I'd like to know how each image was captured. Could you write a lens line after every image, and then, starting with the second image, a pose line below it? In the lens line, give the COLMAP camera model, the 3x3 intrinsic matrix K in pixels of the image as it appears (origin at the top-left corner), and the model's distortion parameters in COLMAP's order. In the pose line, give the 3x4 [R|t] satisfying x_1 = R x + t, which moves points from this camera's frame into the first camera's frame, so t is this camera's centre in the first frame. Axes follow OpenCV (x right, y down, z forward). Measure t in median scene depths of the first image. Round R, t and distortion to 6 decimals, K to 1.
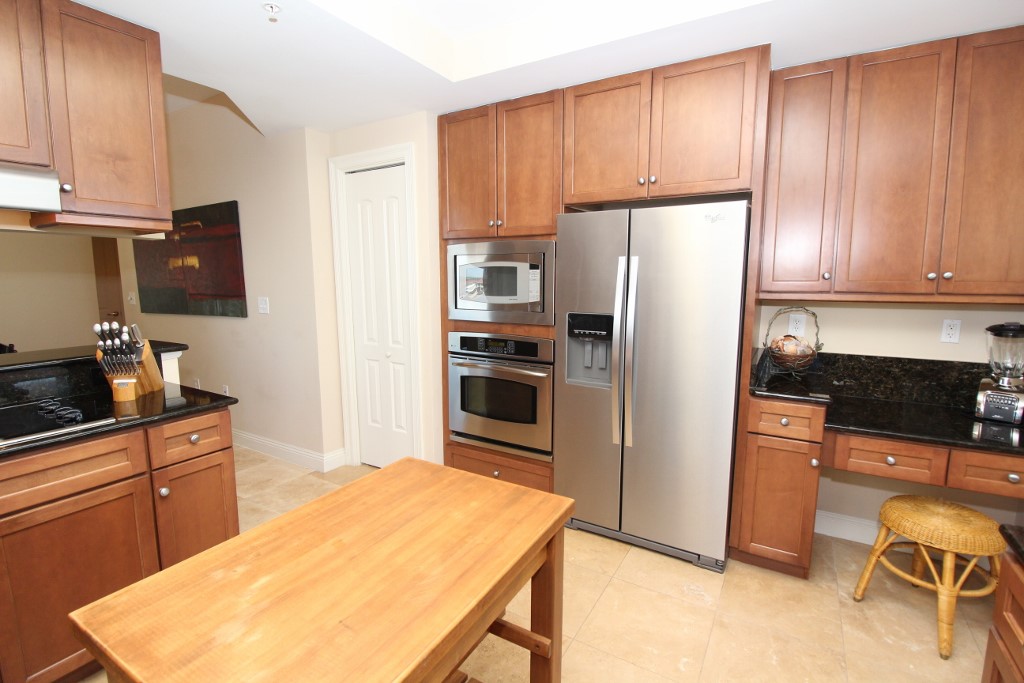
lens RADIAL K [[474.0, 0, 508.5], [0, 474.0, 340.0], [0, 0, 1]] dist [0.000376, -0.014470]
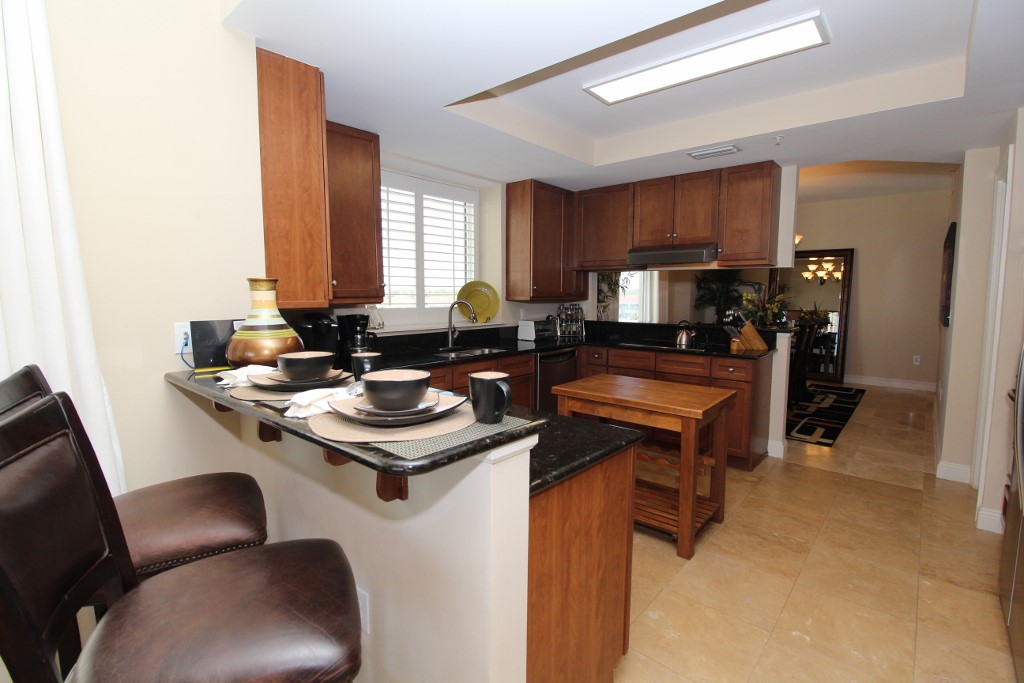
lens RADIAL K [[474.0, 0, 508.5], [0, 474.0, 340.0], [0, 0, 1]] dist [0.000376, -0.014470]
pose [[-0.183518, 0.094718, -0.978442, 1.517816], [-0.131291, 0.984068, 0.119888, -0.032841], [0.974209, 0.150462, -0.168159, 0.420910]]
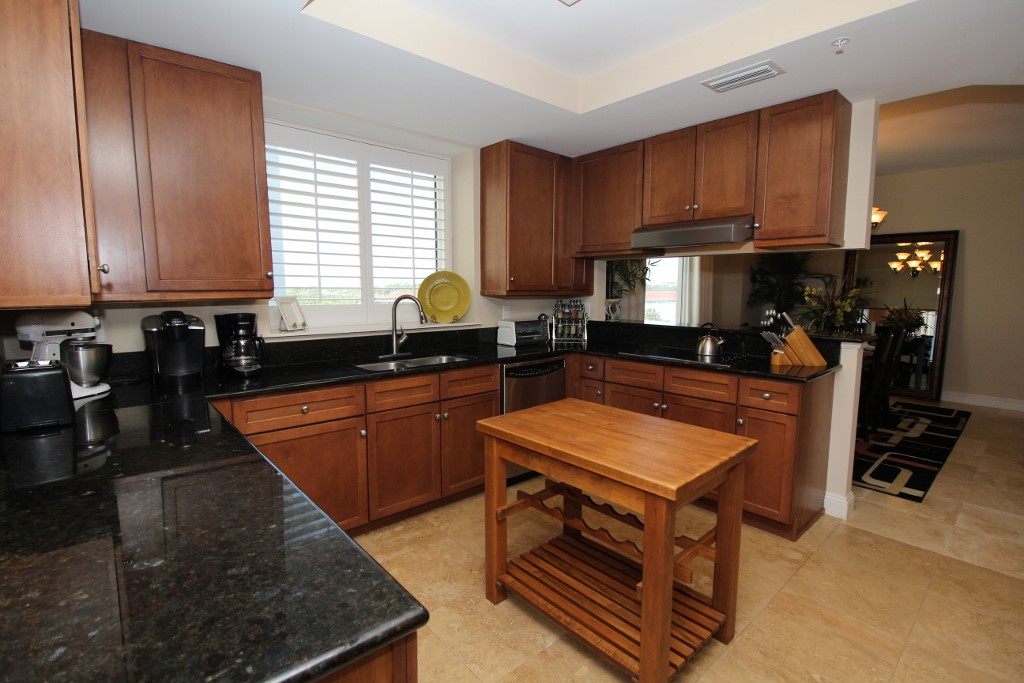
lens RADIAL K [[470.1, 0, 507.8], [0, 470.1, 341.4], [0, 0, 1]] dist [-0.009960, -0.008665]
pose [[-0.313554, 0.103977, -0.943860, 0.886176], [-0.126346, 0.980581, 0.149995, -0.060086], [0.941127, 0.166285, -0.294328, 0.695041]]
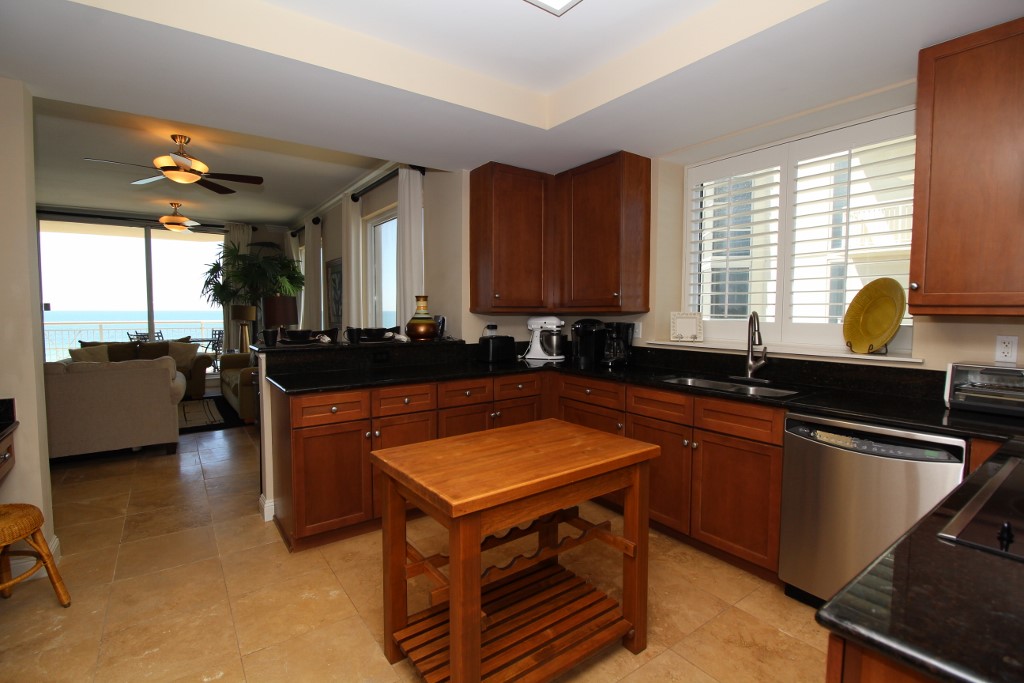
lens RADIAL K [[475.7, 0, 507.3], [0, 475.7, 339.2], [0, 0, 1]] dist [0.001236, -0.014377]
pose [[-0.917010, -0.027839, 0.397892, -0.564558], [0.049565, 0.981876, 0.182929, -0.152929], [-0.395773, 0.187469, -0.899010, 1.522092]]
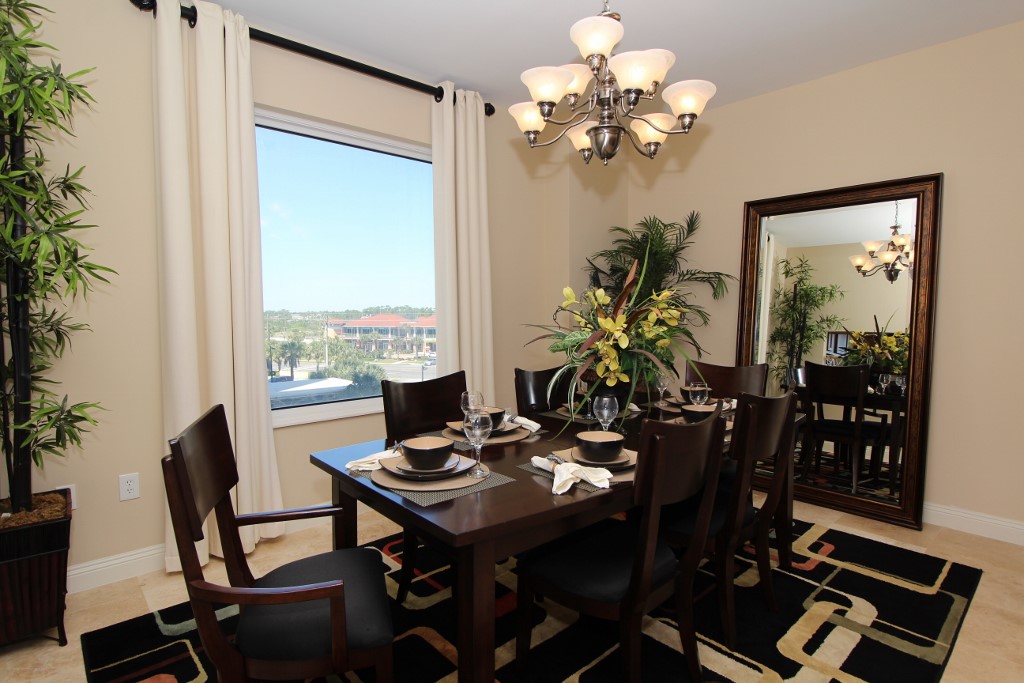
lens RADIAL K [[516.6, 0, 510.4], [0, 516.6, 345.2], [0, 0, 1]] dist [-0.000289, 0.000014]
pose [[-0.300307, 0.064622, -0.951651, -1.130384], [-0.123480, 0.986673, 0.105966, -0.170317], [0.945816, 0.149332, -0.288325, 1.814877]]
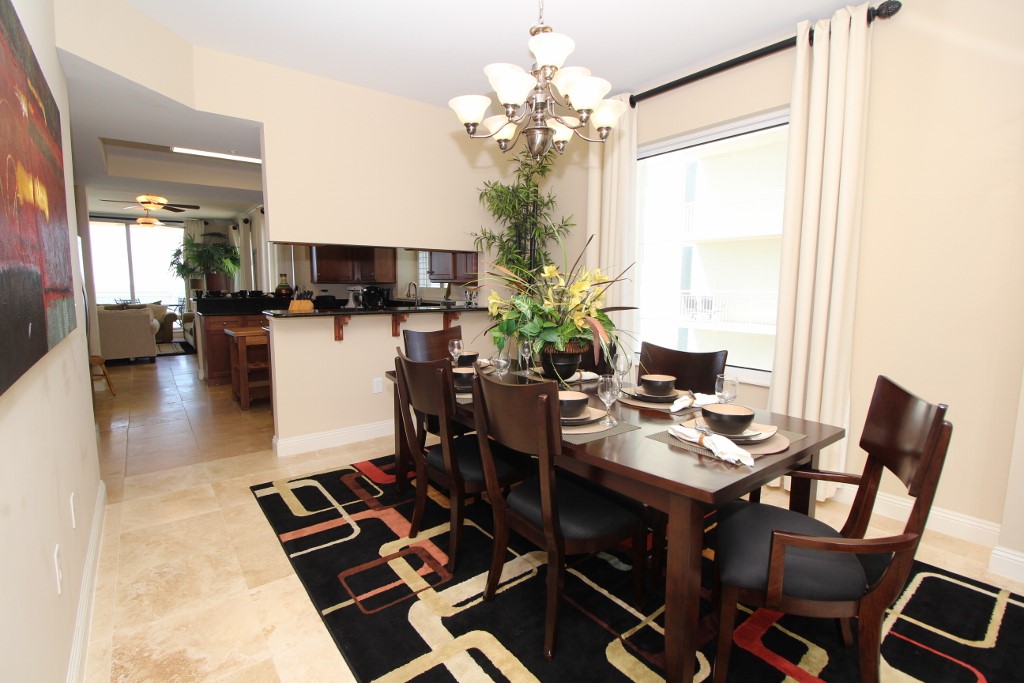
lens RADIAL K [[475.7, 0, 507.3], [0, 475.7, 339.2], [0, 0, 1]] dist [0.001236, -0.014377]
pose [[-0.931863, -0.045831, 0.359903, -2.643294], [0.043865, 0.970480, 0.237158, -0.312985], [-0.360148, 0.236786, -0.902345, 2.841473]]
